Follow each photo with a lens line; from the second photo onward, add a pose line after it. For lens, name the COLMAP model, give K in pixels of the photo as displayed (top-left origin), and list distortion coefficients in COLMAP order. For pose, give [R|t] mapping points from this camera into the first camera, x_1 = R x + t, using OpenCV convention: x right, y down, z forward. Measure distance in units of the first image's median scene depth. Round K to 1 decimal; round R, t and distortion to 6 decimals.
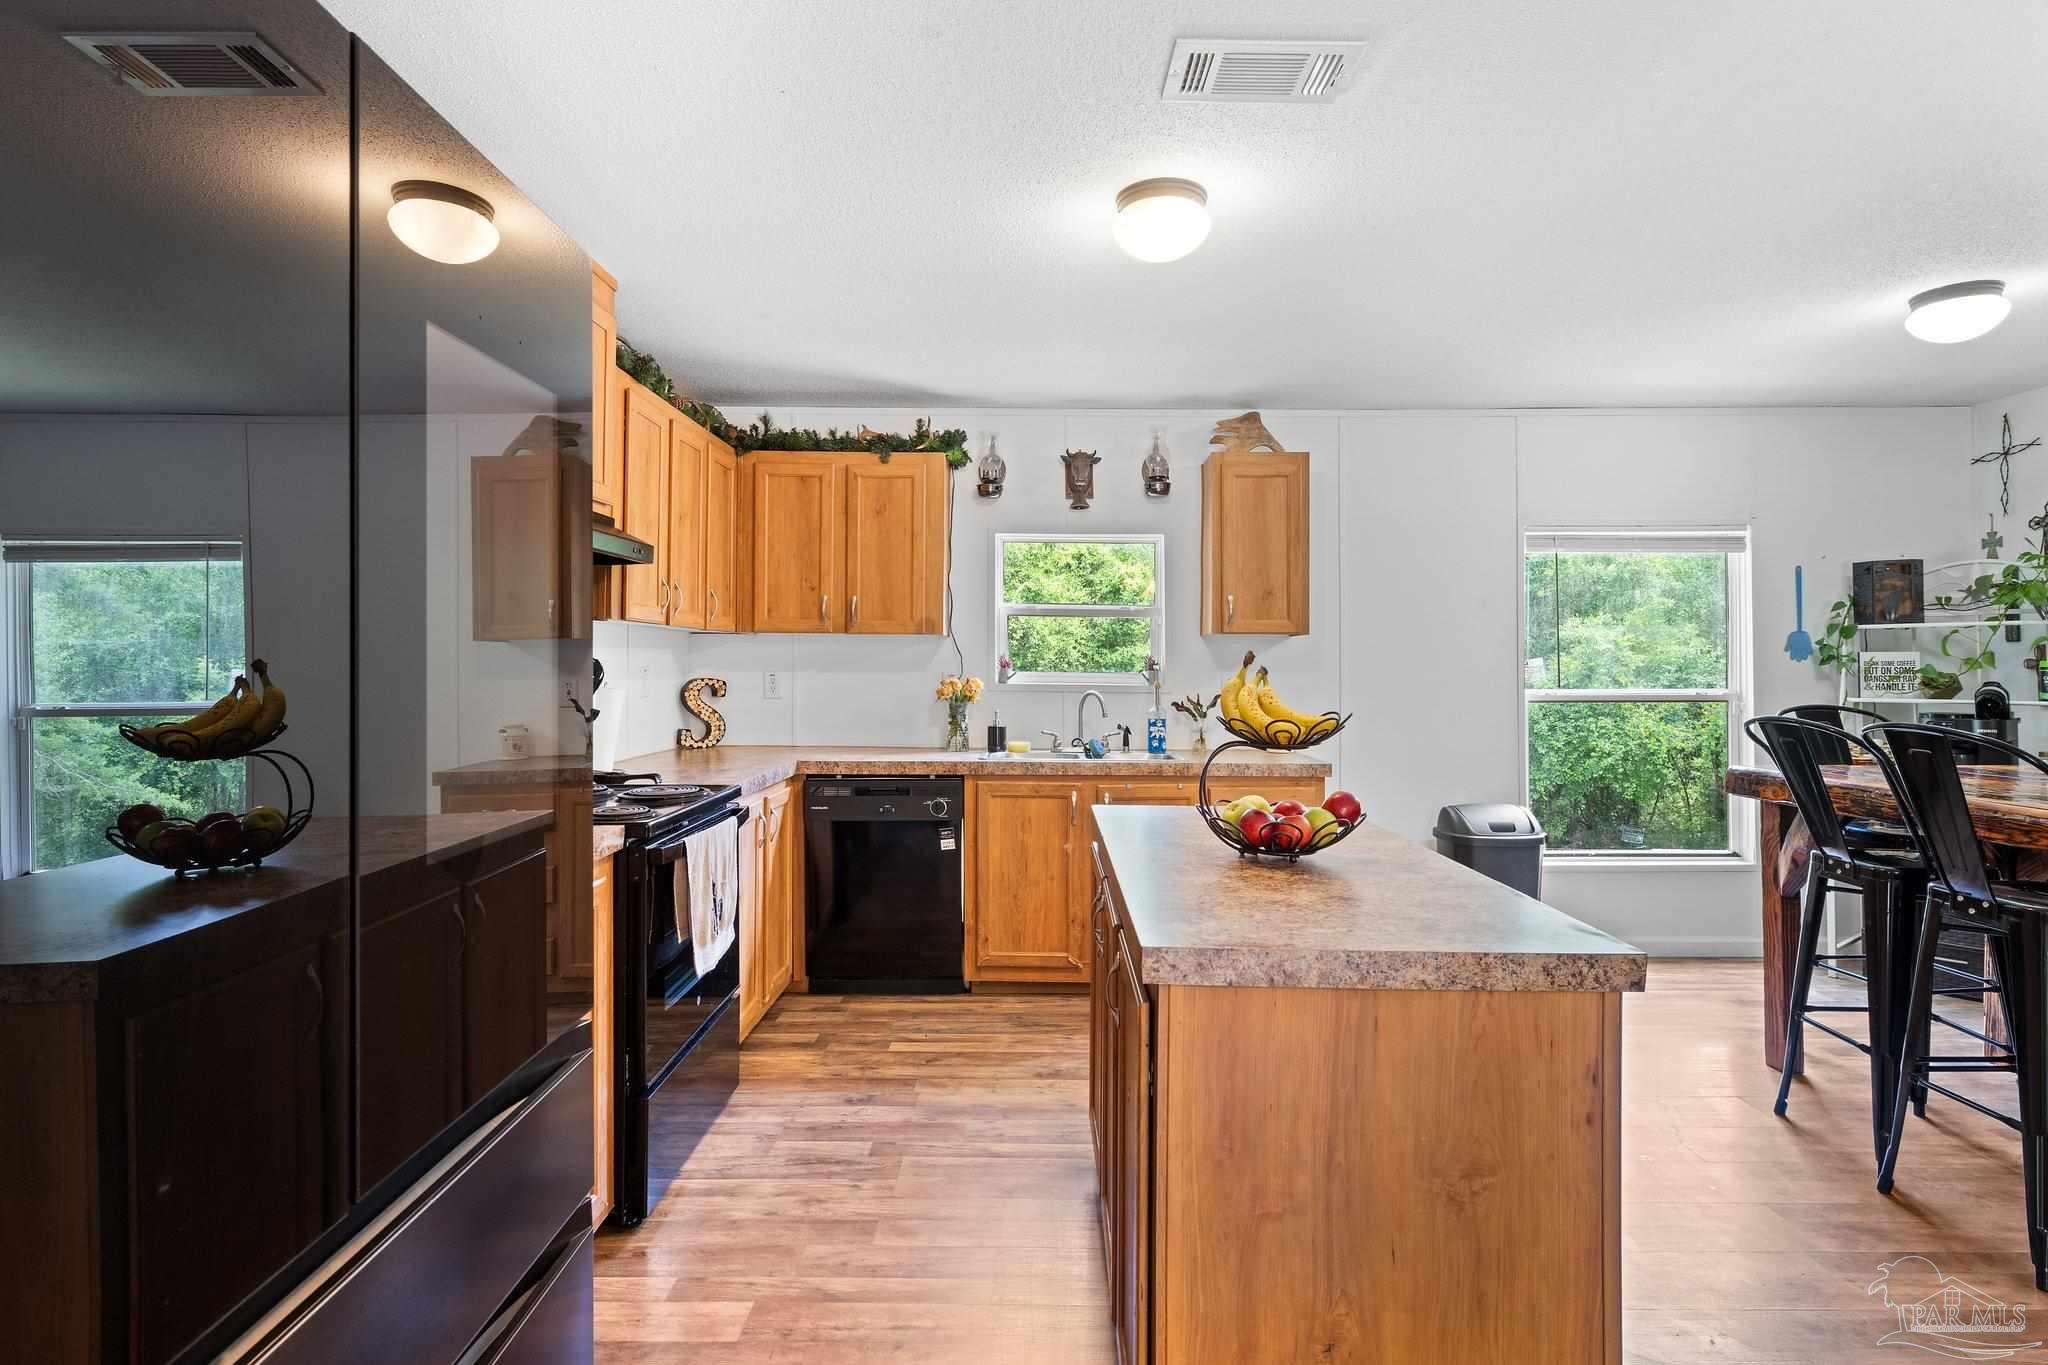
lens RADIAL K [[1034.5, 0, 1032.3], [0, 1034.5, 649.1], [0, 0, 1]] dist [0.000789, 0.000186]
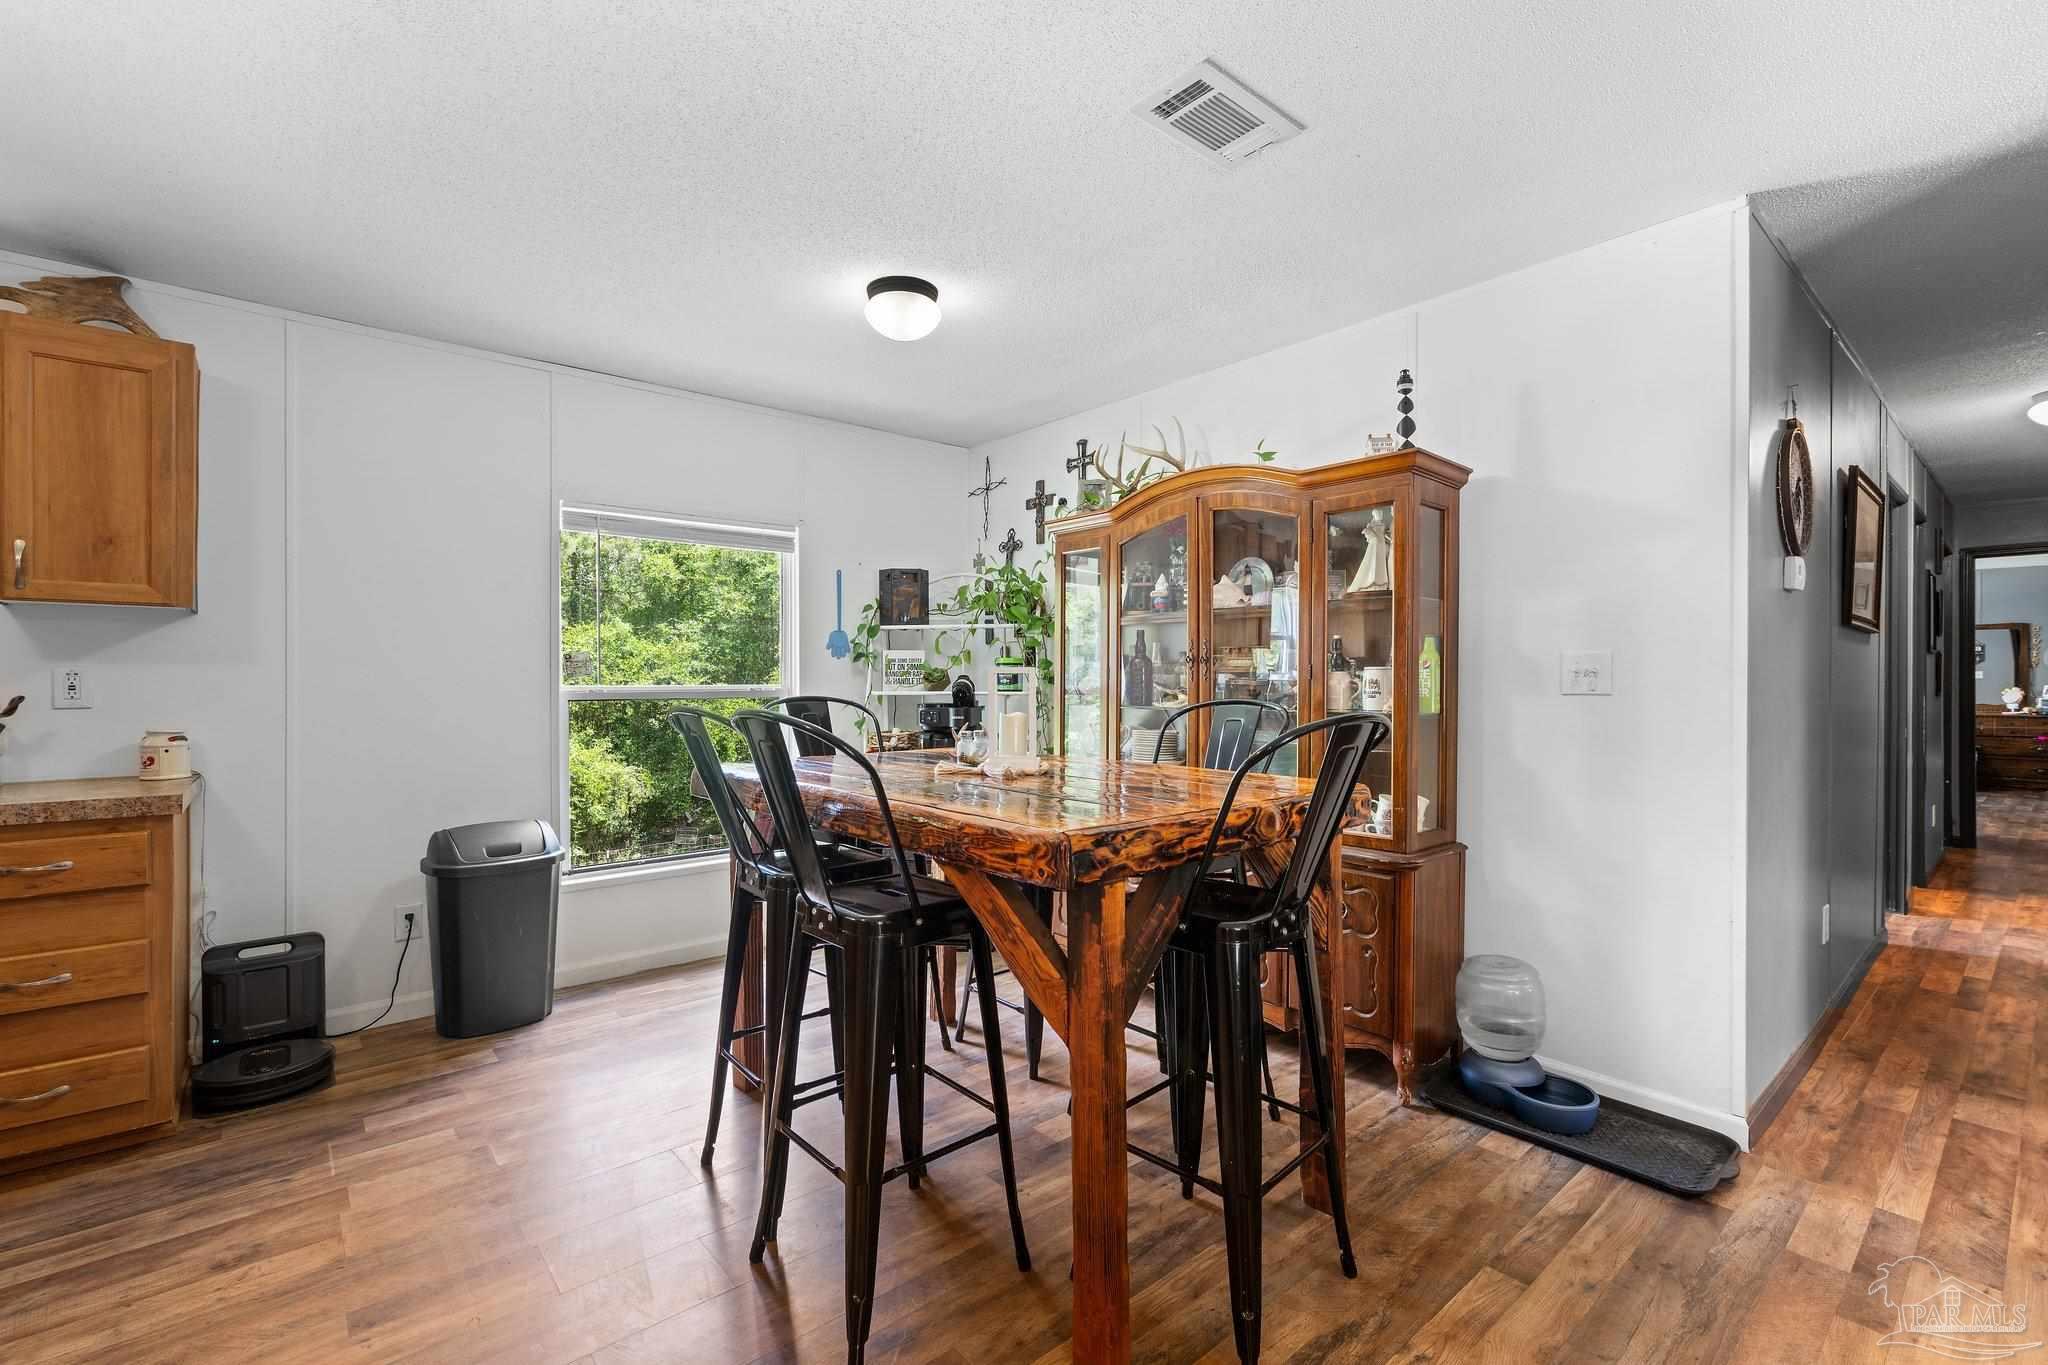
lens RADIAL K [[896.5, 0, 1020.1], [0, 896.5, 681.7], [0, 0, 1]] dist [-0.005967, 0.001740]
pose [[0.759579, -0.003373, 0.650406, 0.298372], [-0.010066, 0.999806, 0.016940, 0.019767], [-0.650337, -0.019414, 0.759398, 0.181401]]
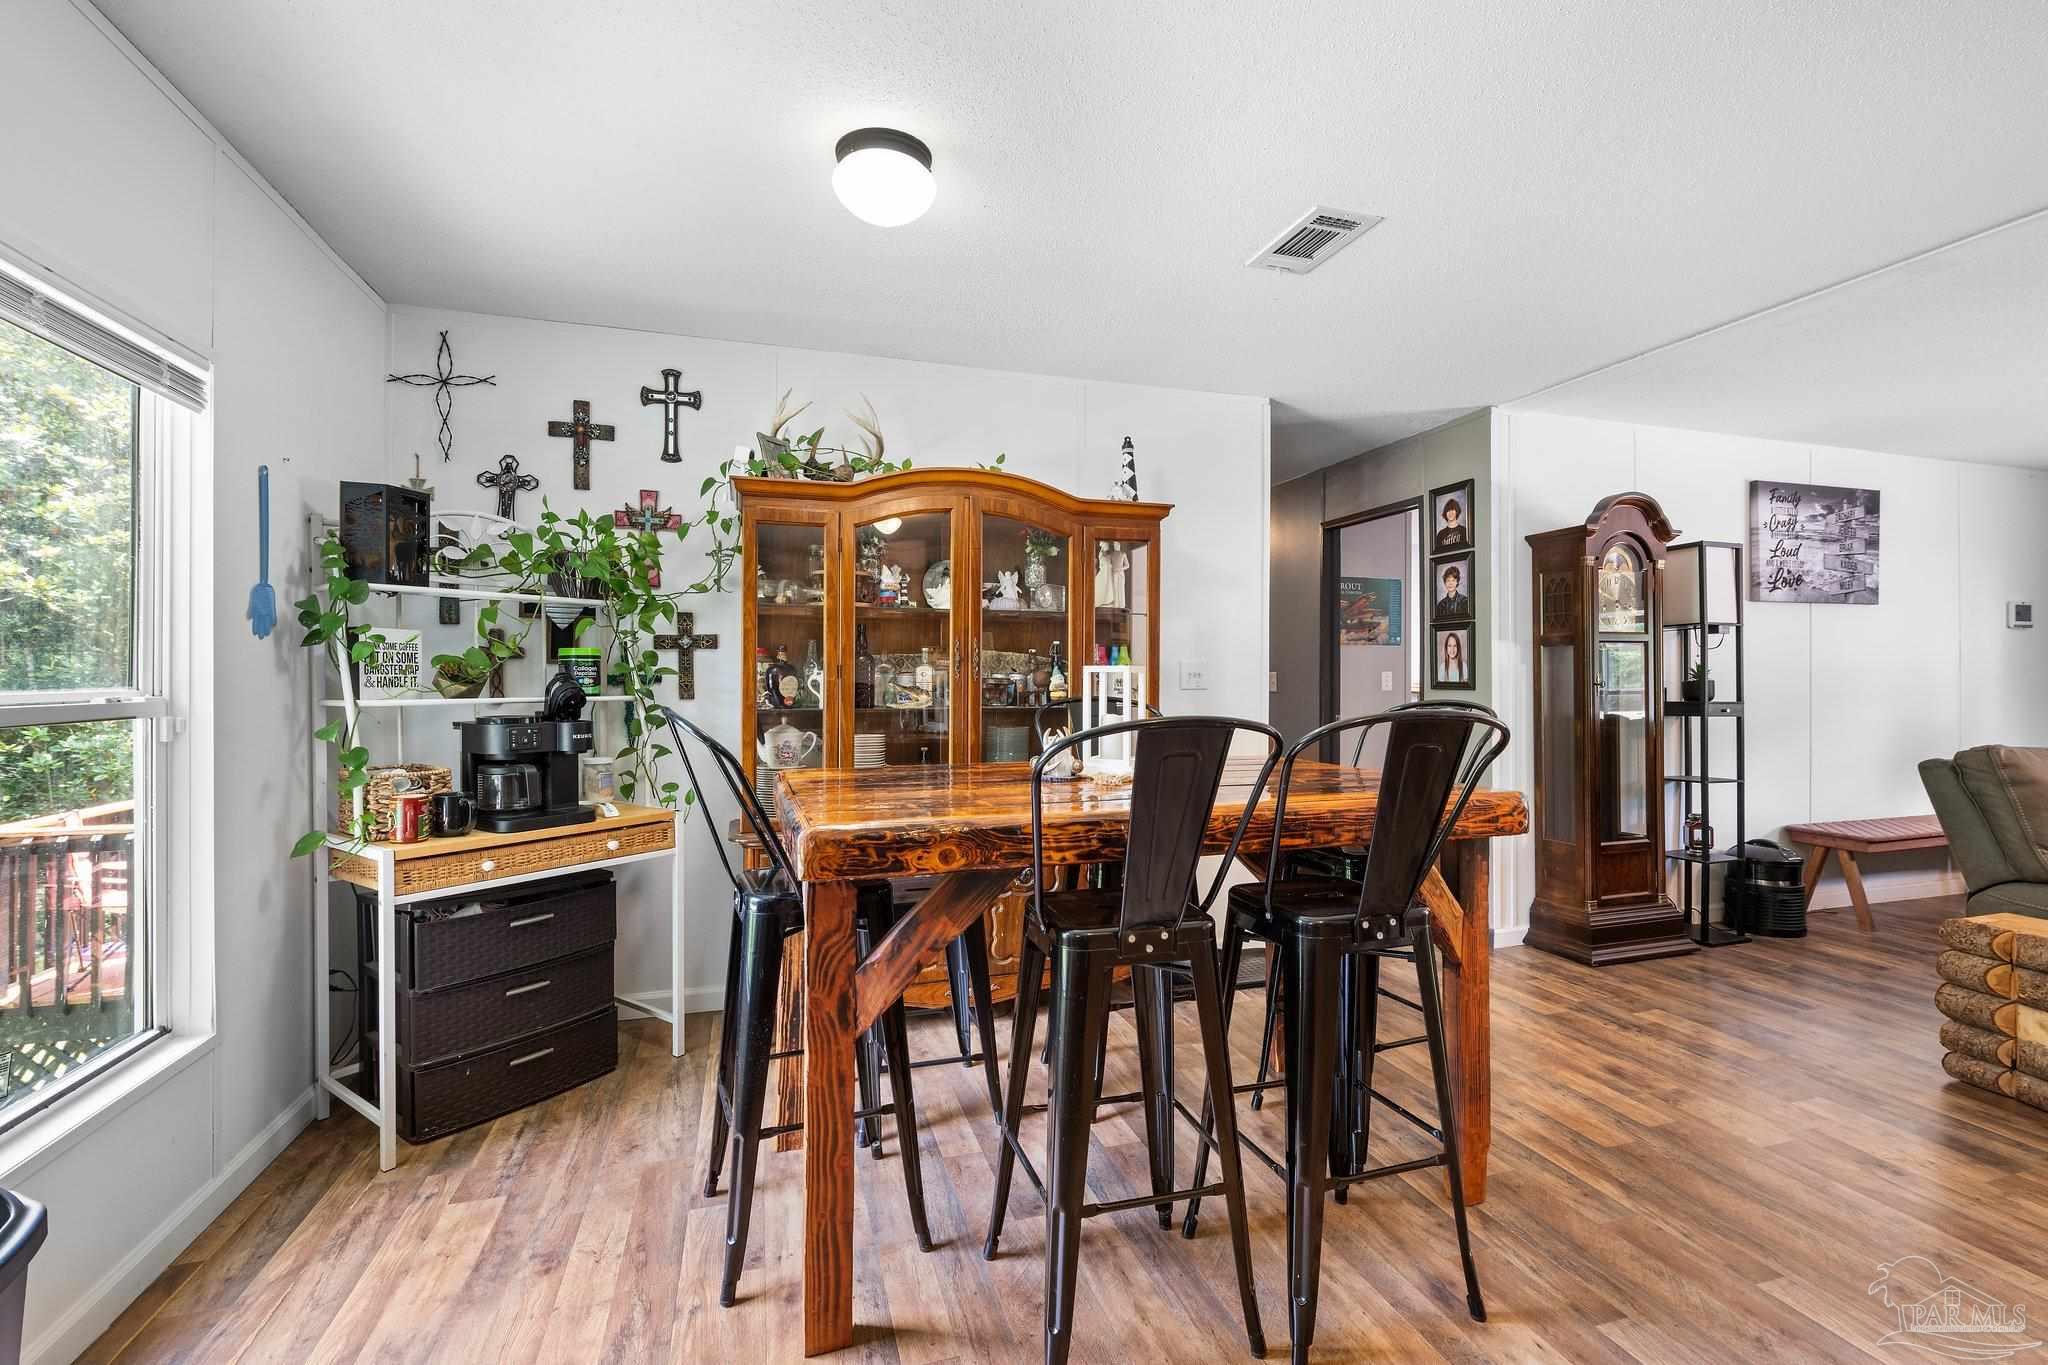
lens RADIAL K [[896.5, 0, 1033.2], [0, 896.5, 678.2], [0, 0, 1]] dist [-0.005967, 0.001740]
pose [[-0.308416, 0.002694, 0.951248, 0.175908], [-0.015365, 0.999851, -0.007813, 0.032910], [-0.951128, -0.017026, -0.308328, 0.812436]]
